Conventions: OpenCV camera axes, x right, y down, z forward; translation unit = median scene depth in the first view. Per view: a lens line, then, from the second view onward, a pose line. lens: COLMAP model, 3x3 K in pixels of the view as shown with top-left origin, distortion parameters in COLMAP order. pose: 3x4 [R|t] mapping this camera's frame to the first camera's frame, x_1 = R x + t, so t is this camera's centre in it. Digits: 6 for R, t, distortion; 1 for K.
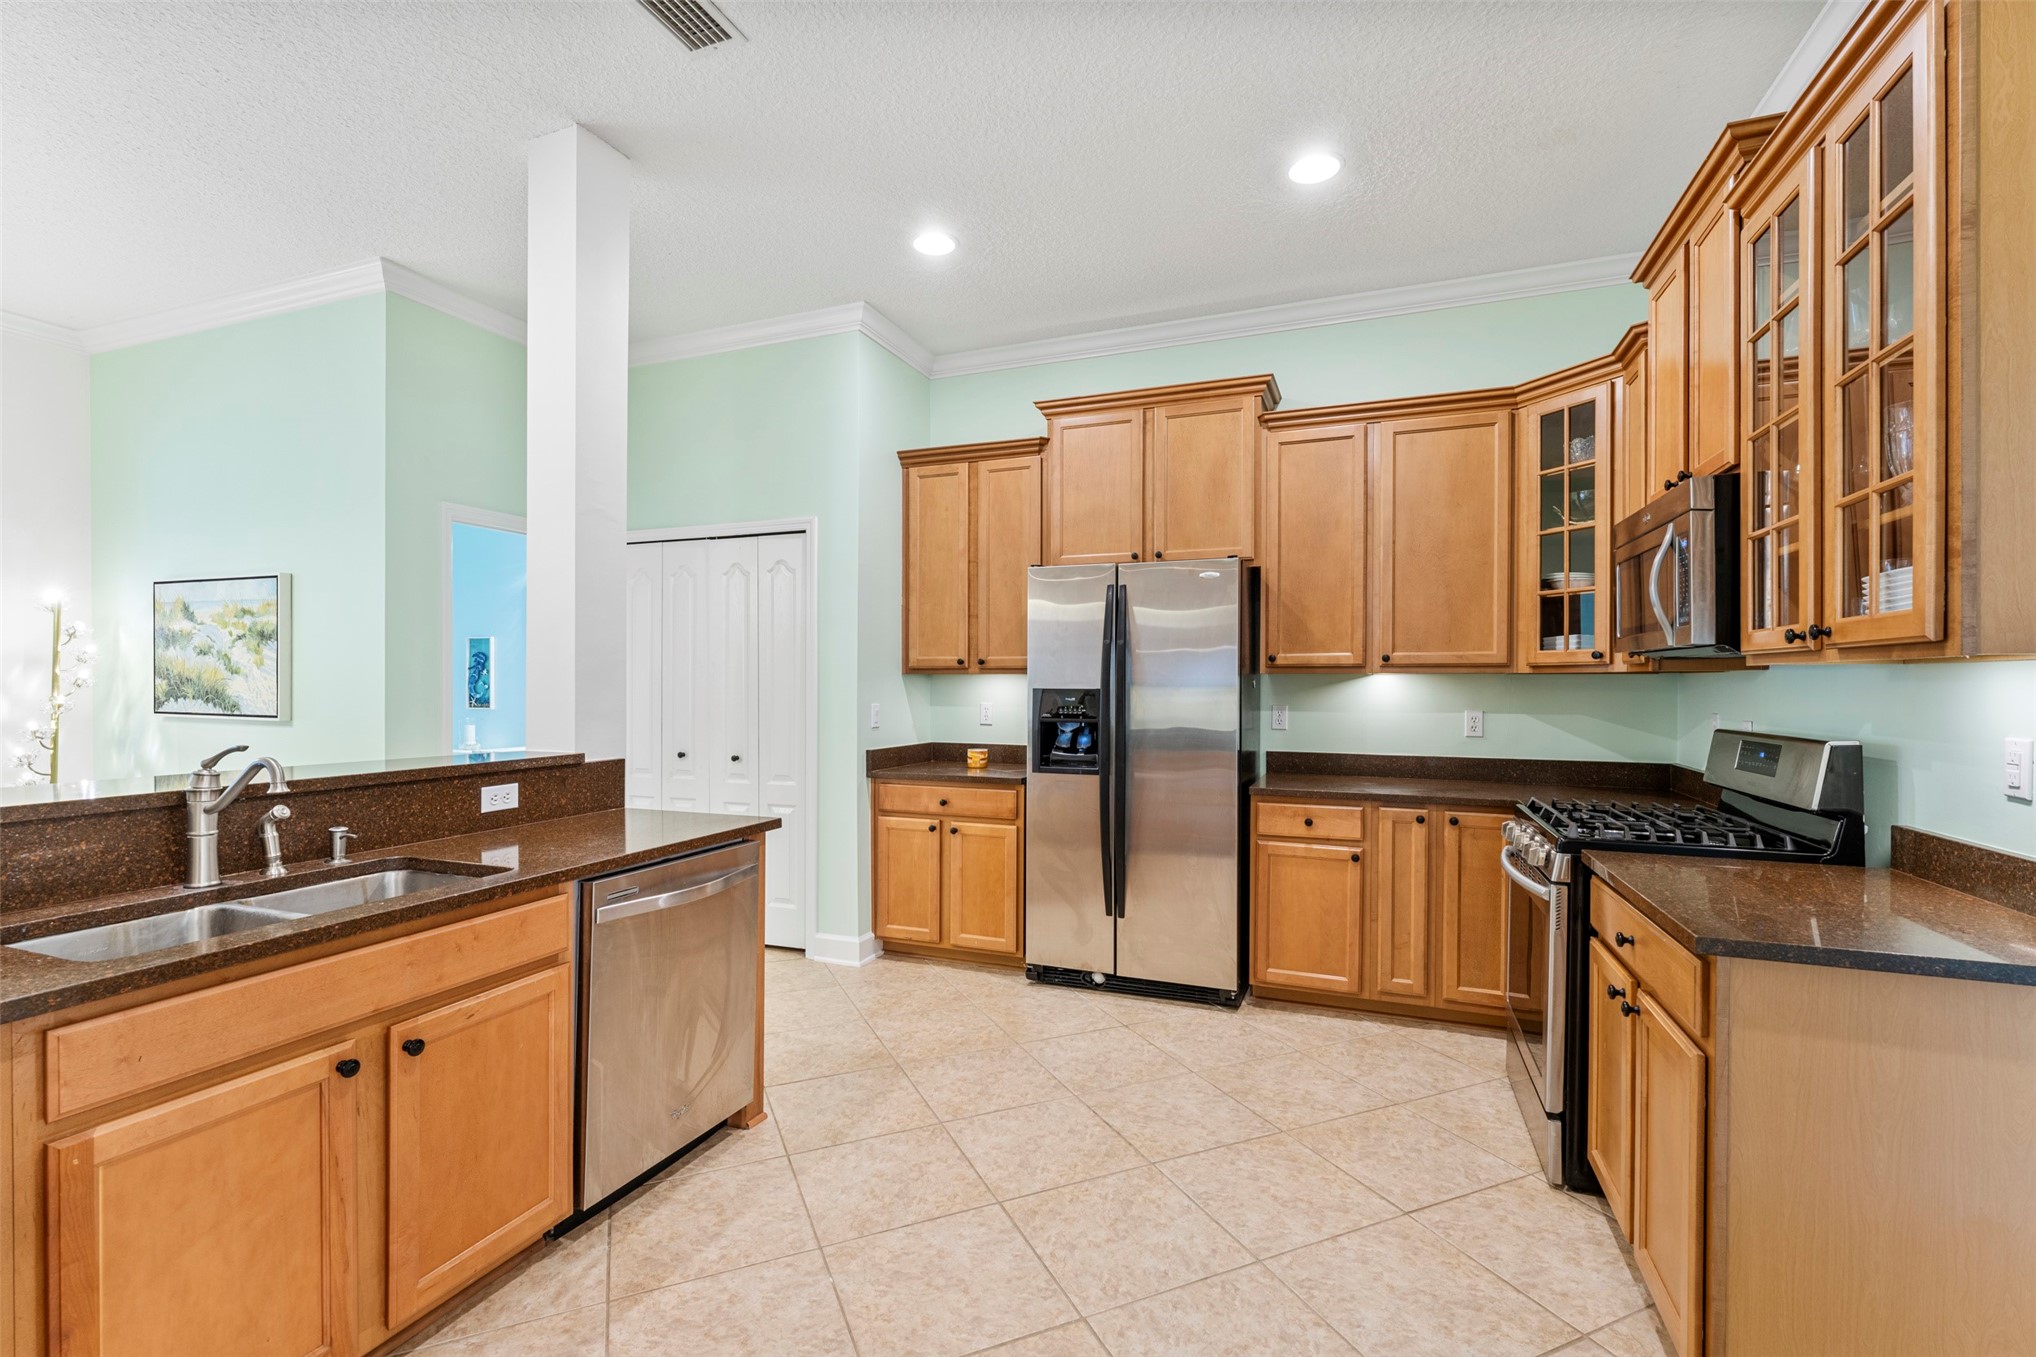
lens RADIAL K [[880.0, 0, 1018.0], [0, 880.0, 684.8], [0, 0, 1]] dist [-0.001201, -0.000225]
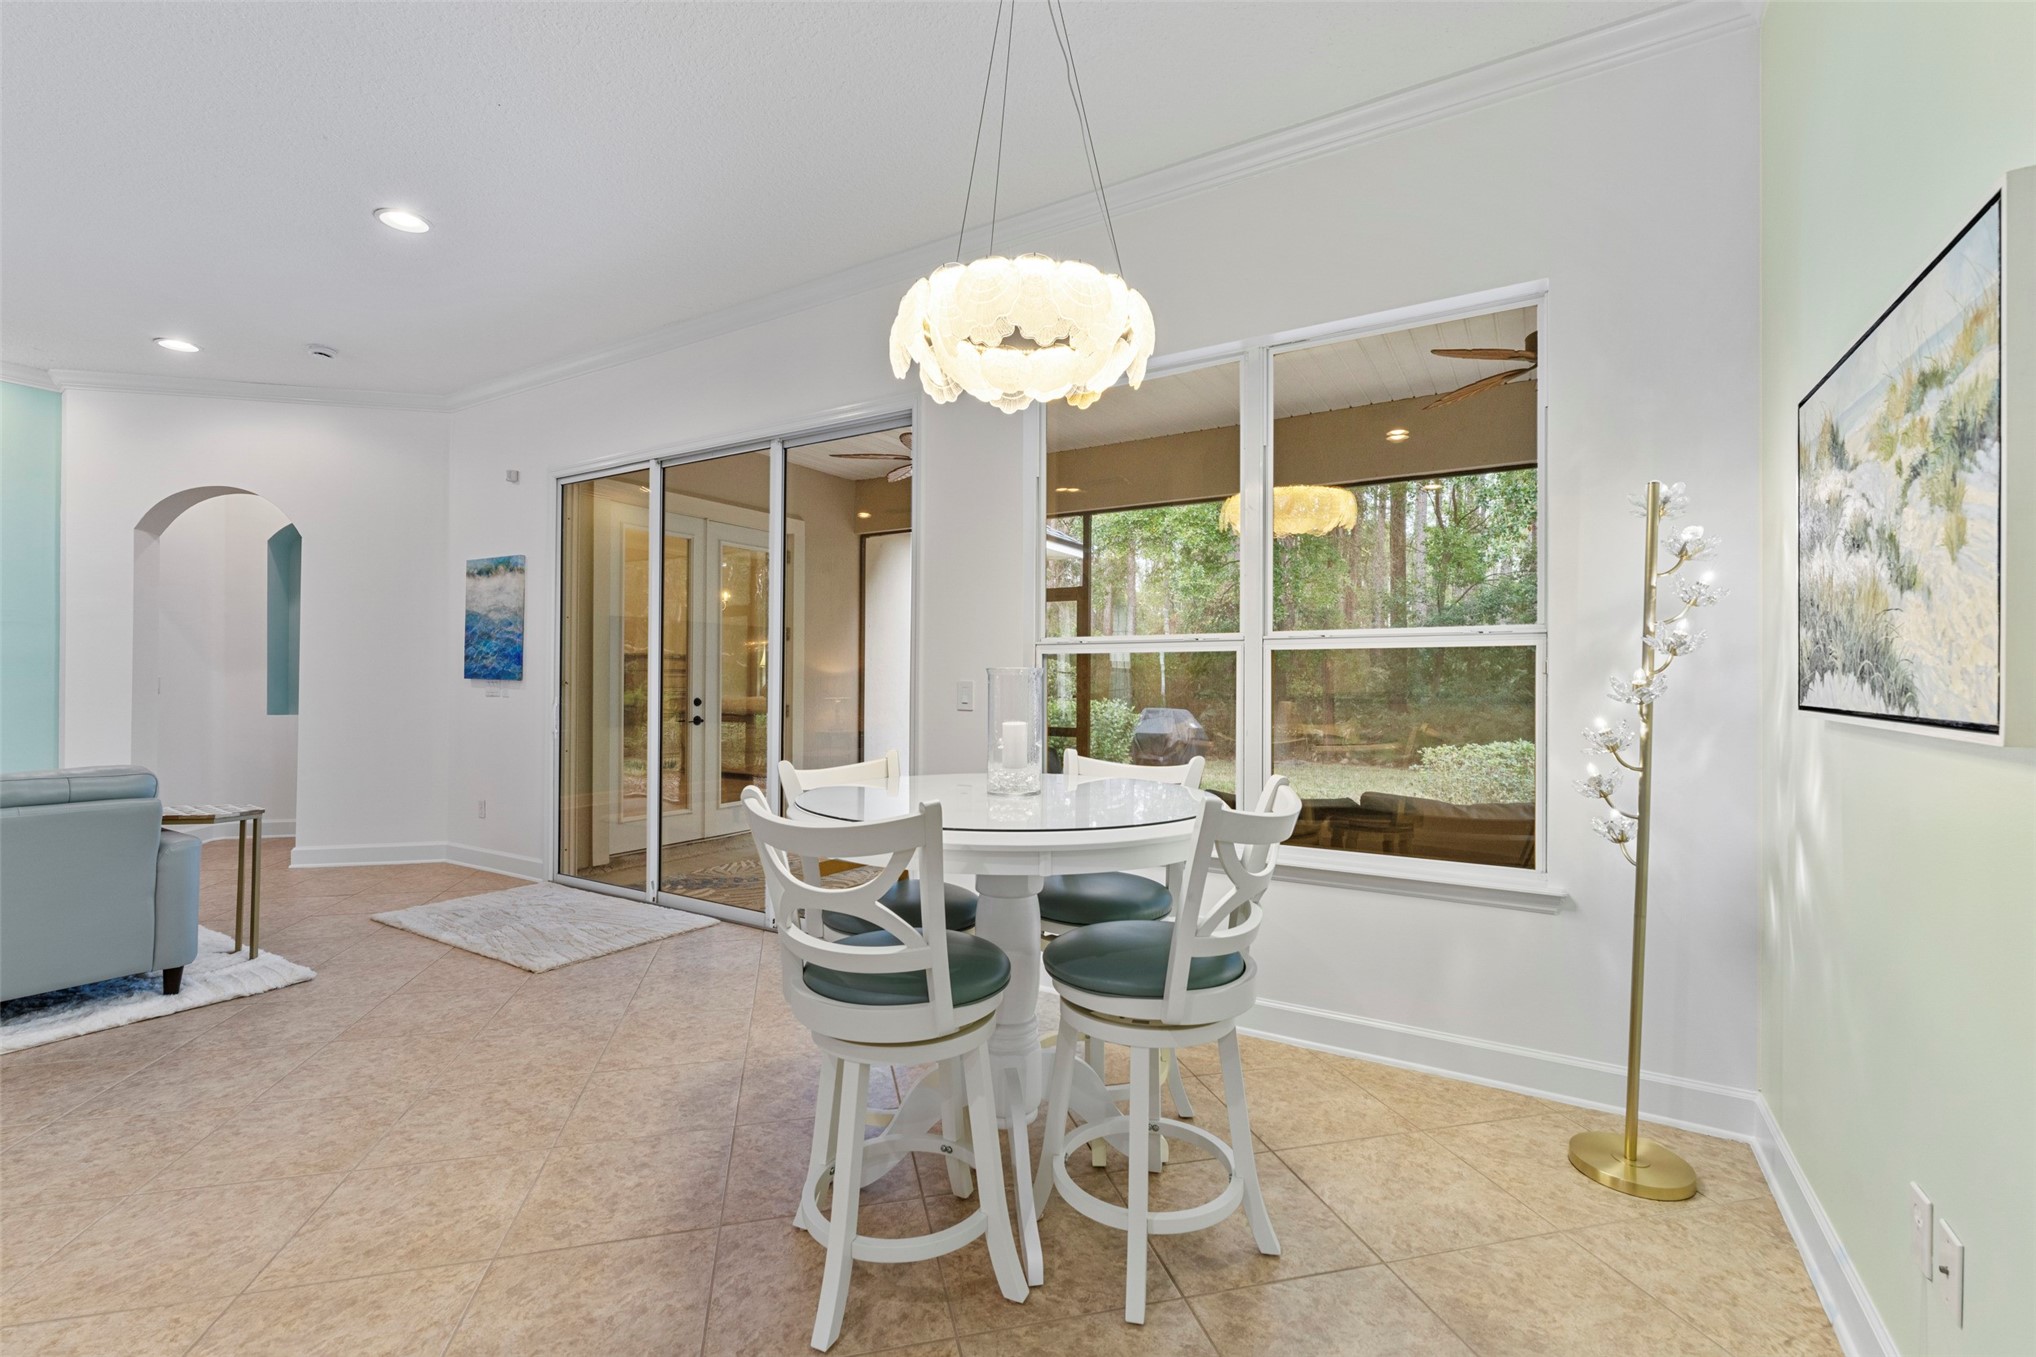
lens RADIAL K [[880.0, 0, 1015.0], [0, 880.0, 677.4], [0, 0, 1]] dist [-0.001201, -0.000225]
pose [[-0.165389, -0.005841, -0.986211, -0.501126], [-0.002059, 0.999982, -0.005578, 0.020781], [0.986226, 0.001108, -0.165398, 0.702312]]
